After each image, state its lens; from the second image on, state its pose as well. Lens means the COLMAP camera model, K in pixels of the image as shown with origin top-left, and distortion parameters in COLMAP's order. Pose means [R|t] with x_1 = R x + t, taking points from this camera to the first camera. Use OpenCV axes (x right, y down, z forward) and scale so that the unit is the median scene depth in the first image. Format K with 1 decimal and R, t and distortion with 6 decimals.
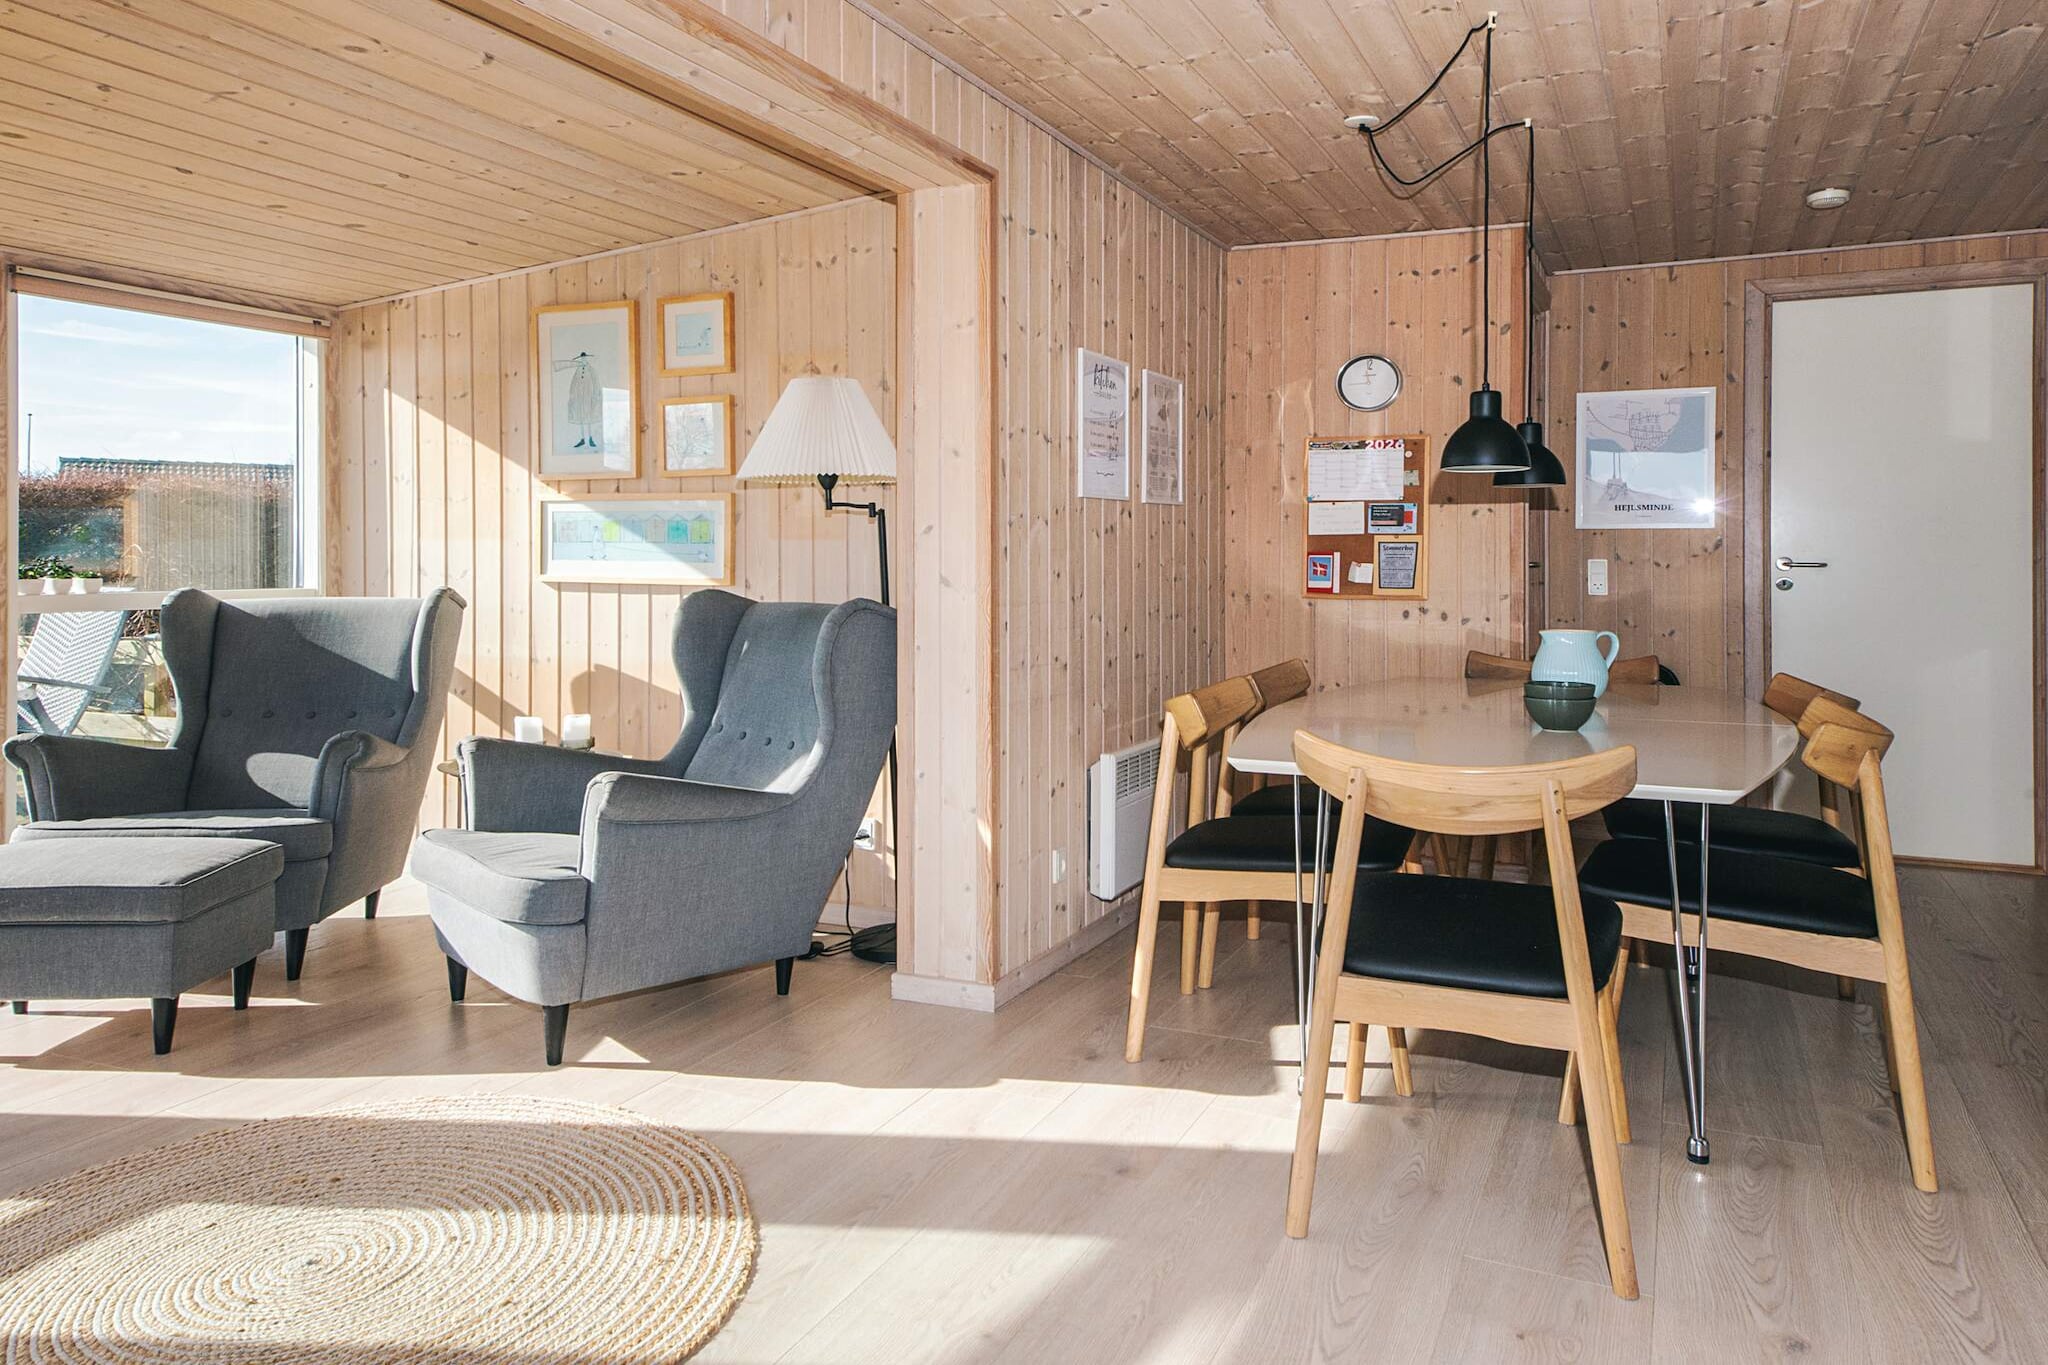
lens RADIAL K [[1395.8, 0, 1031.0], [0, 1395.8, 552.1], [0, 0, 1]] dist [0.059496, -0.019101]
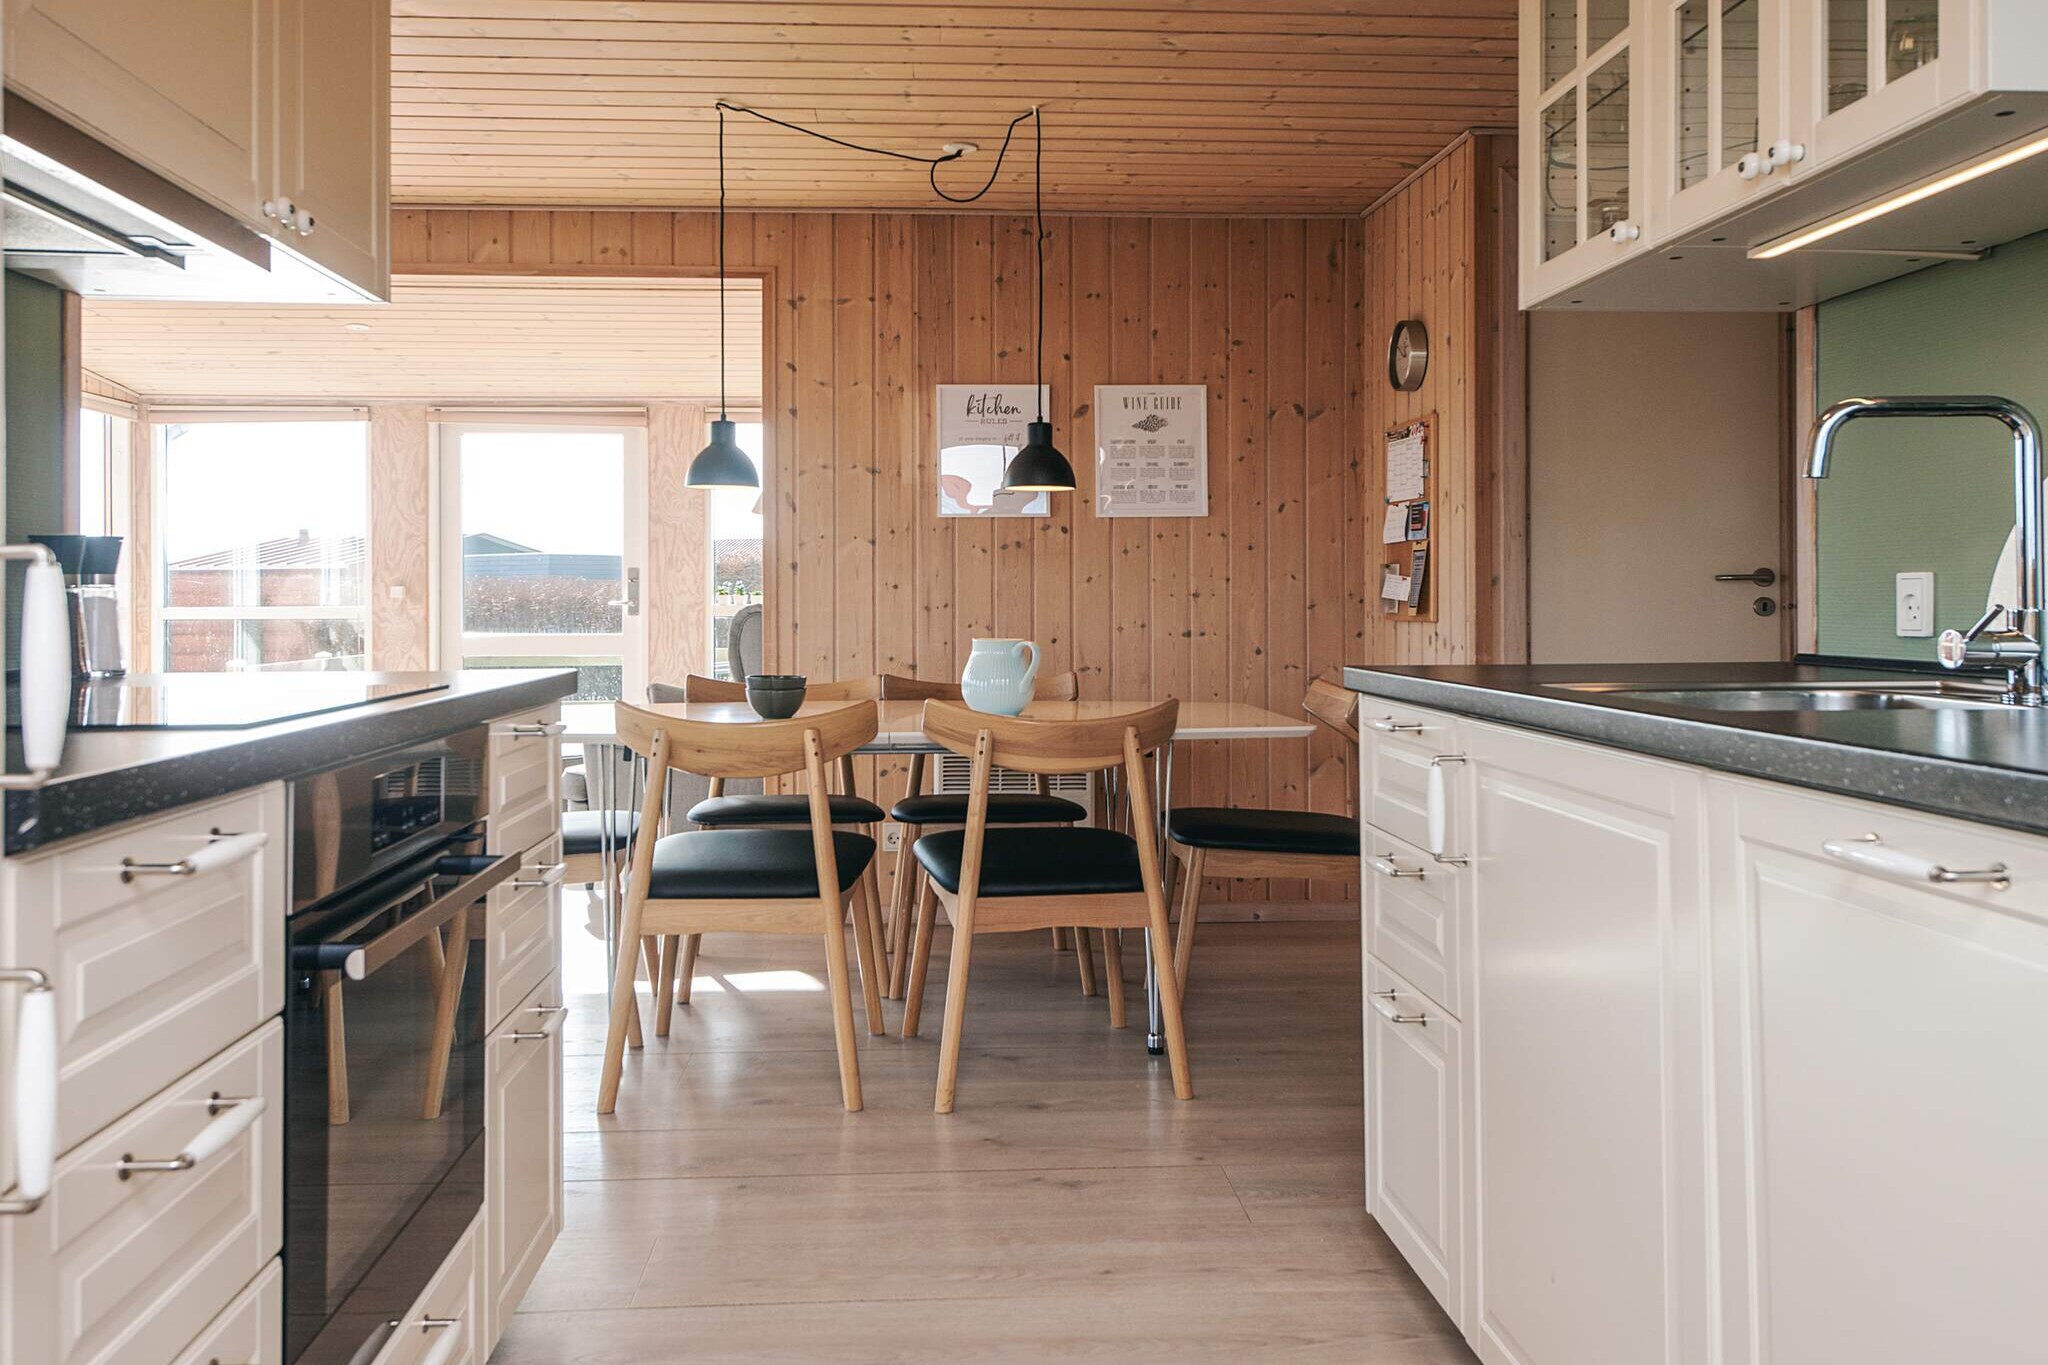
lens RADIAL K [[1843.5, 0, 1008.5], [0, 1843.5, 665.6], [0, 0, 1]] dist [0.009817, 0.007700]
pose [[0.464712, 0.026850, -0.885055, 1.296545], [0.001878, 0.999508, 0.031309, 0.031484], [0.885460, -0.016212, 0.464433, 0.334030]]
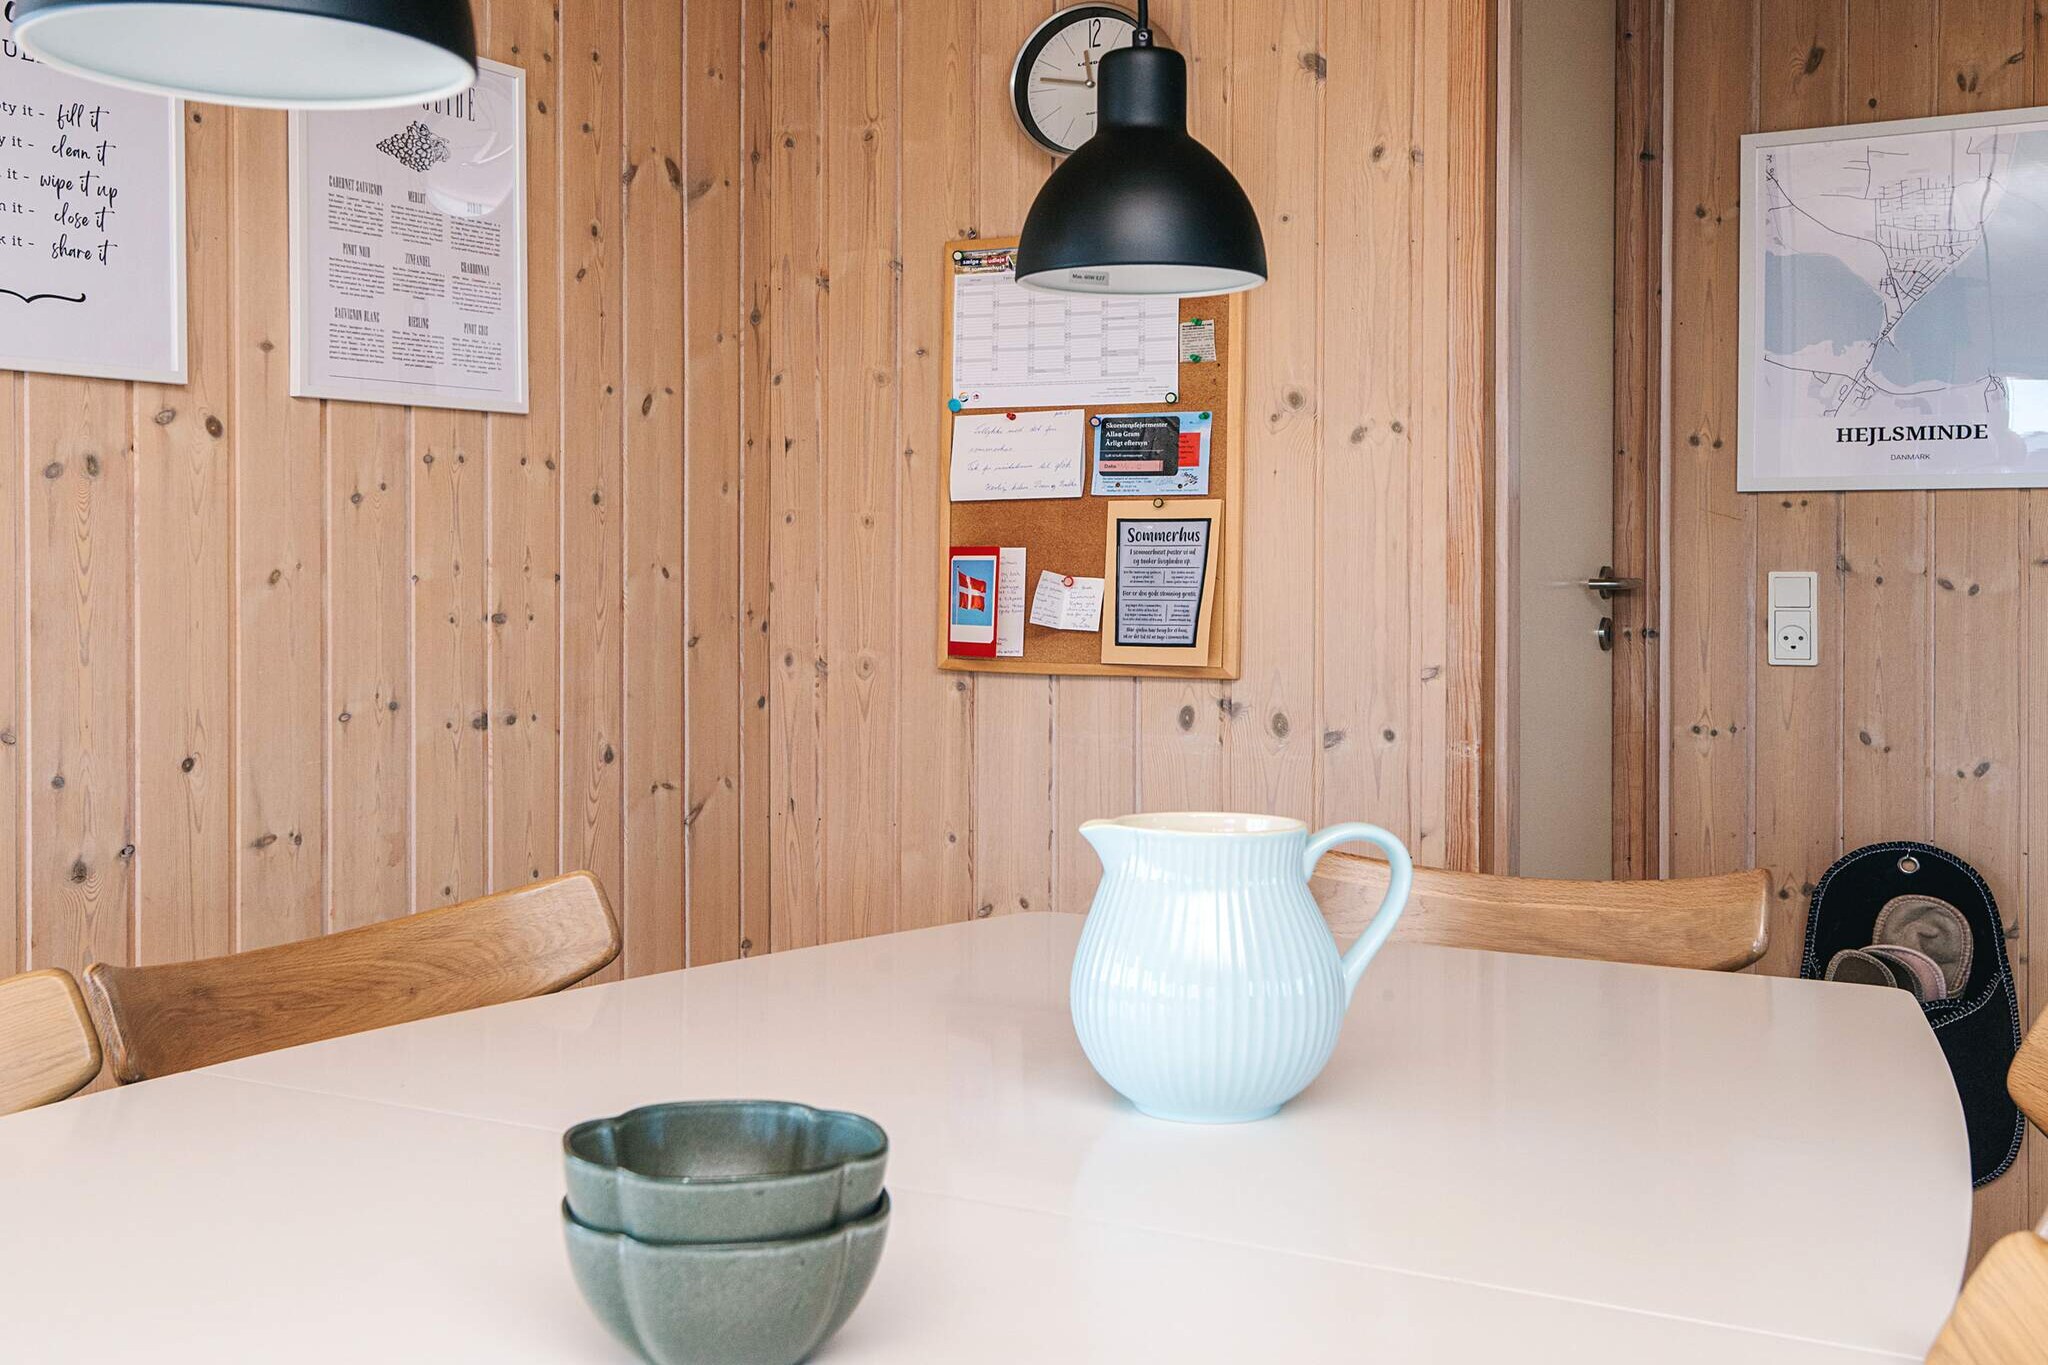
lens RADIAL K [[2210.3, 0, 981.5], [0, 2210.3, 616.4], [0, 0, 1]] dist [0.004883, 0.000000]
pose [[0.993612, 0.006268, -0.112679, 0.326810], [-0.004061, 0.999796, 0.019807, 0.008124], [0.112781, -0.019222, 0.993434, 0.494453]]
